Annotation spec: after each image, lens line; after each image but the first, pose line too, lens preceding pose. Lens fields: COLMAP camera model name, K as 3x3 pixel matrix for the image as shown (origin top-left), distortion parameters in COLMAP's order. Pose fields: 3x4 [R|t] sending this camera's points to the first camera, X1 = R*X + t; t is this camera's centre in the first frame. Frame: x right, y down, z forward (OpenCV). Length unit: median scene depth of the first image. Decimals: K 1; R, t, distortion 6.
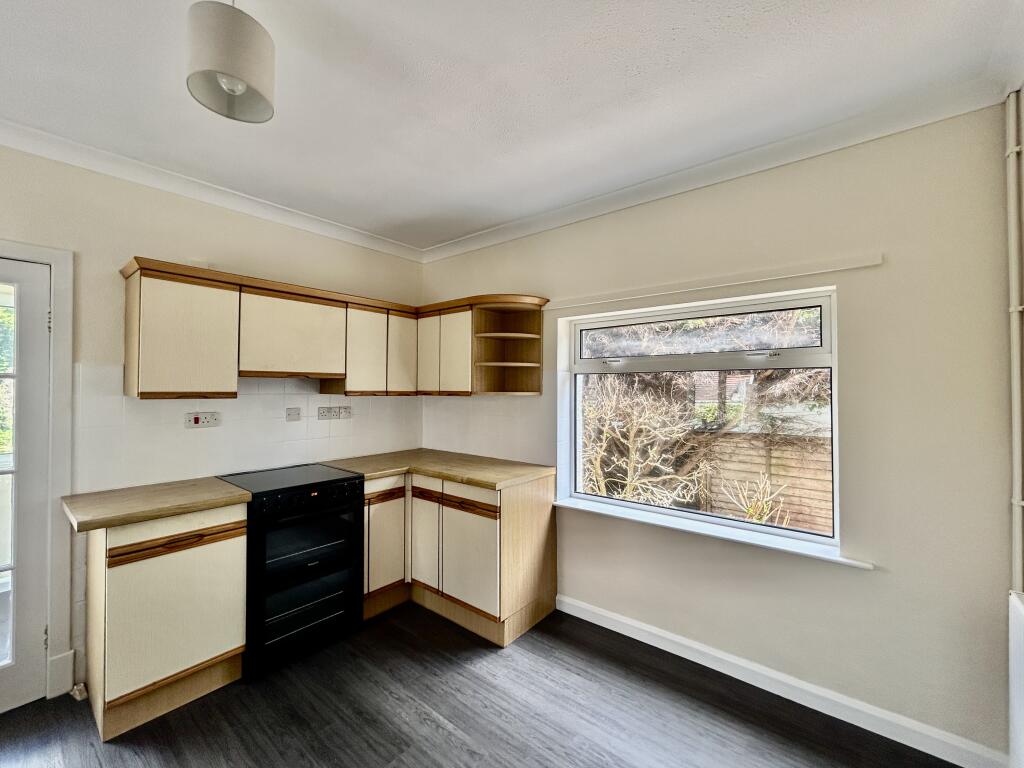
lens RADIAL K [[426.4, 0, 510.3], [0, 426.4, 380.3], [0, 0, 1]] dist [-0.000783, 0.000031]
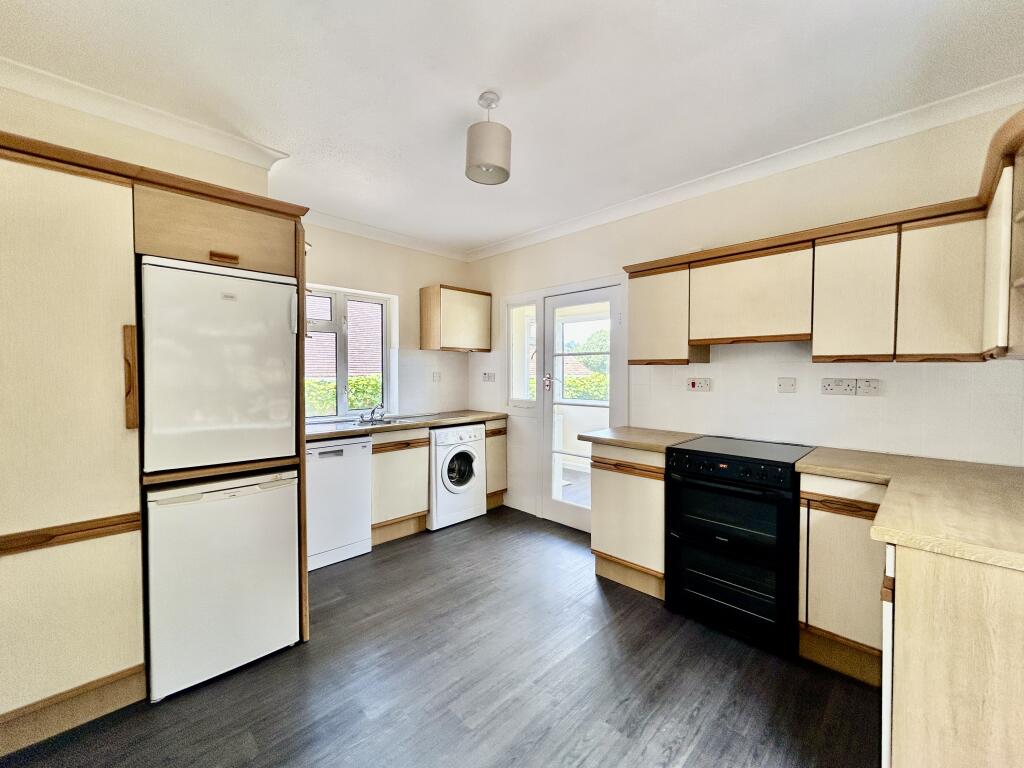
lens RADIAL K [[418.8, 0, 509.3], [0, 418.8, 380.0], [0, 0, 1]] dist [-0.001156, -0.000239]
pose [[-0.105573, 0.017085, -0.994265, 0.510938], [0.016166, 0.999750, 0.015462, 0.058461], [0.994280, -0.014441, -0.105823, 0.651044]]
